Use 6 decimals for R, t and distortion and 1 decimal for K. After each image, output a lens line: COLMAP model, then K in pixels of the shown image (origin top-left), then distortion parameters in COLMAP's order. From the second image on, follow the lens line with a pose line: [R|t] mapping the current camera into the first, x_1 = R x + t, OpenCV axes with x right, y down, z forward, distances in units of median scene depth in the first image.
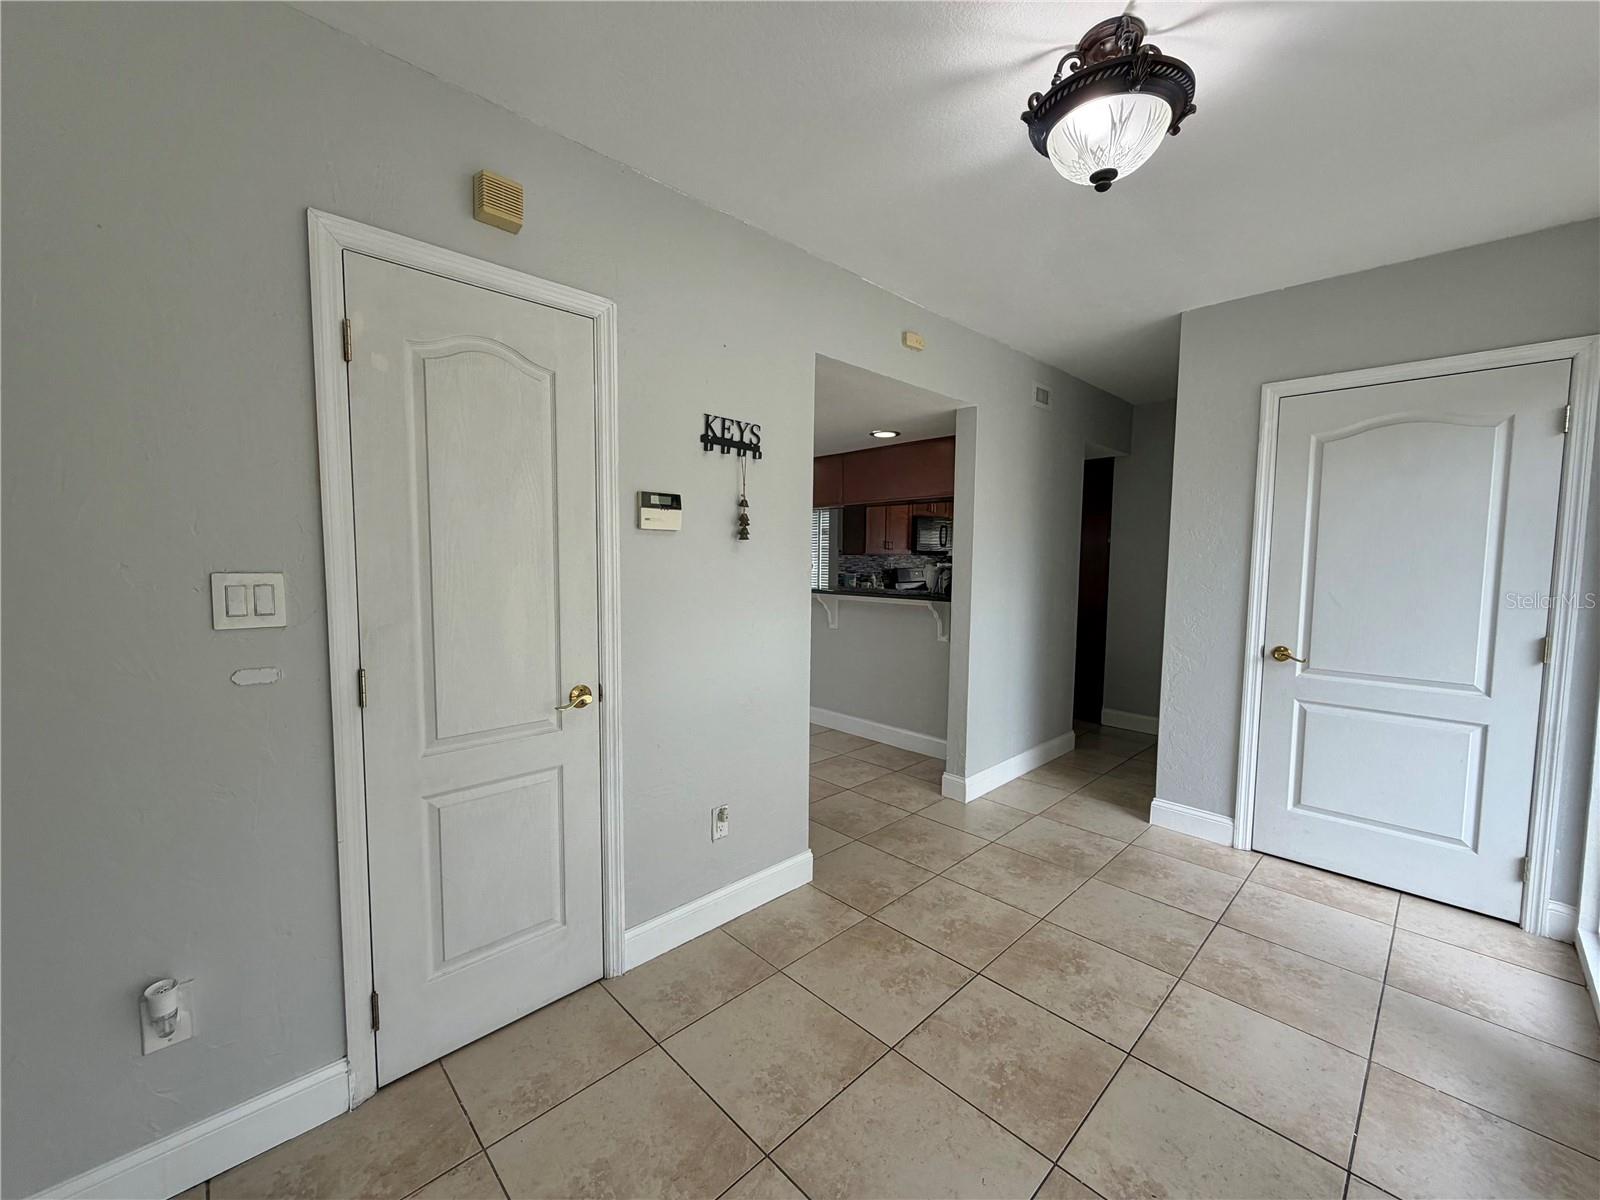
lens RADIAL K [[637.4, 0, 795.6], [0, 637.4, 600.4], [0, 0, 1]] dist [0.001639, -0.000084]
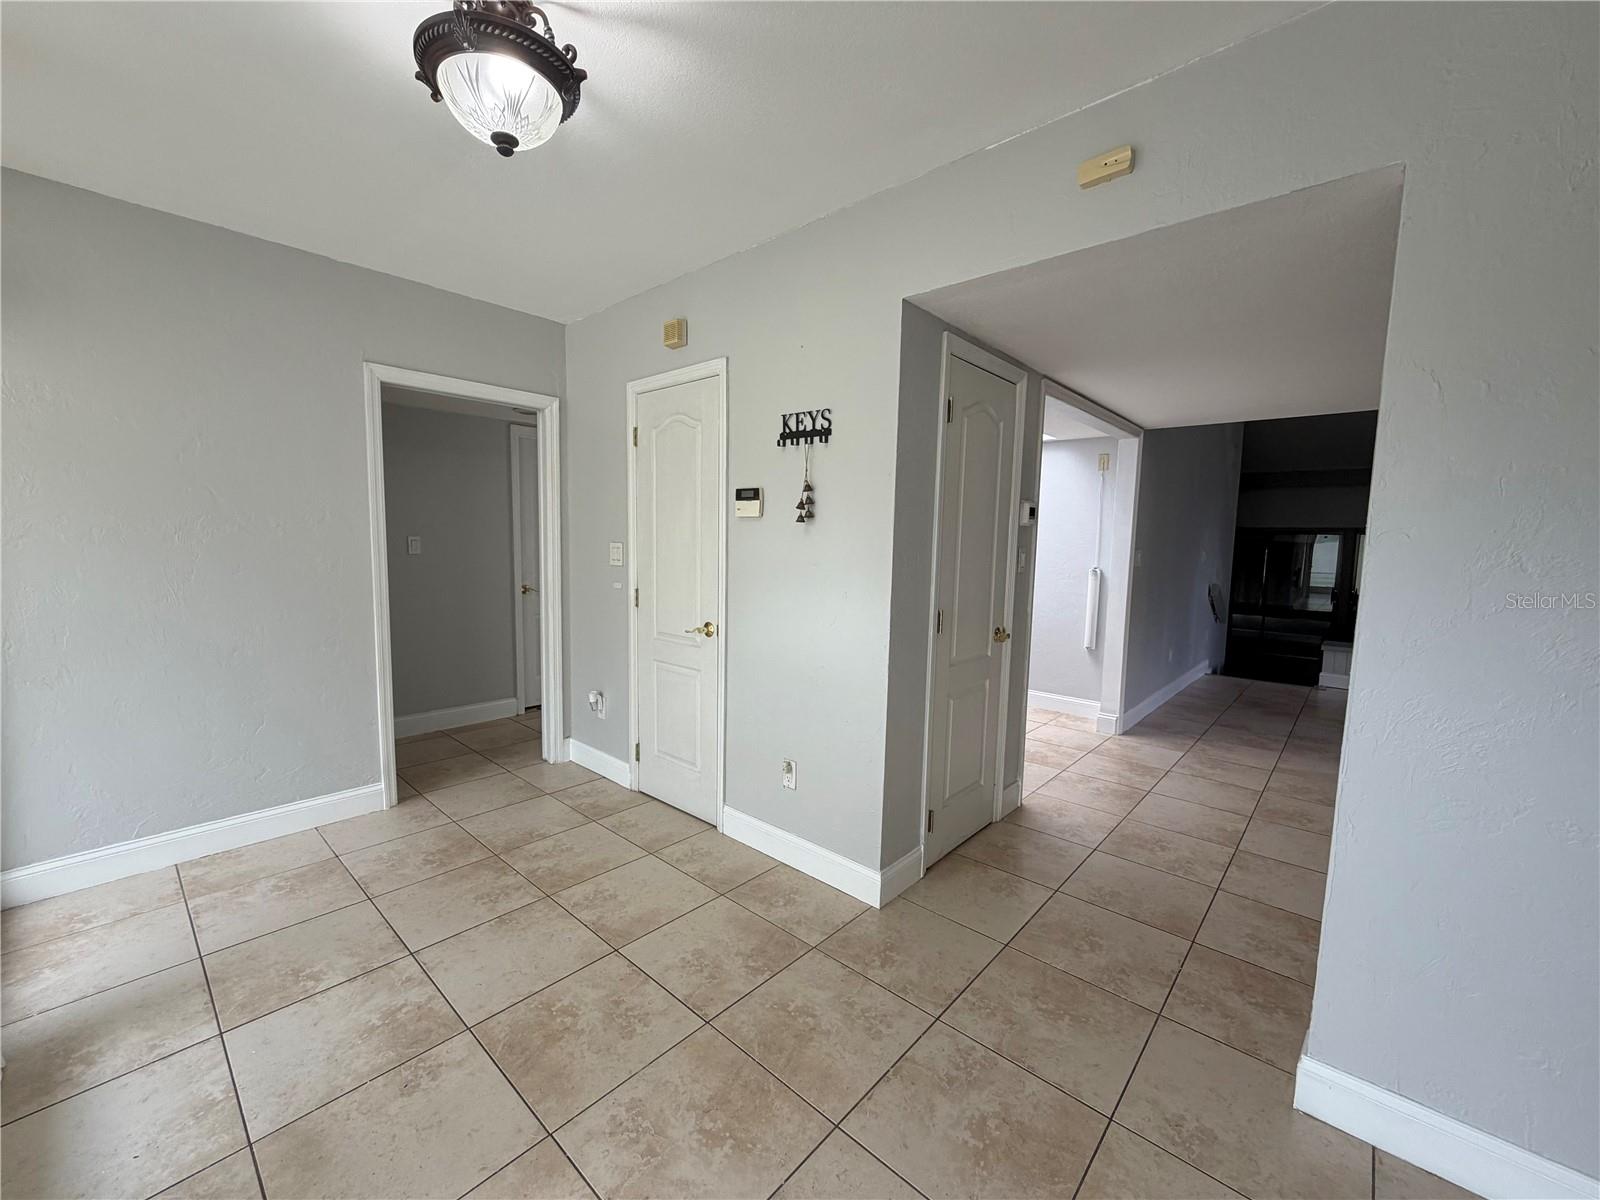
lens RADIAL K [[637.4, 0, 795.3], [0, 637.4, 599.5], [0, 0, 1]] dist [0.001639, -0.000084]
pose [[0.071729, 0.088764, -0.993467, 1.042735], [-0.087546, 0.992748, 0.082379, -0.055876], [0.993575, 0.081065, 0.078979, 0.955832]]
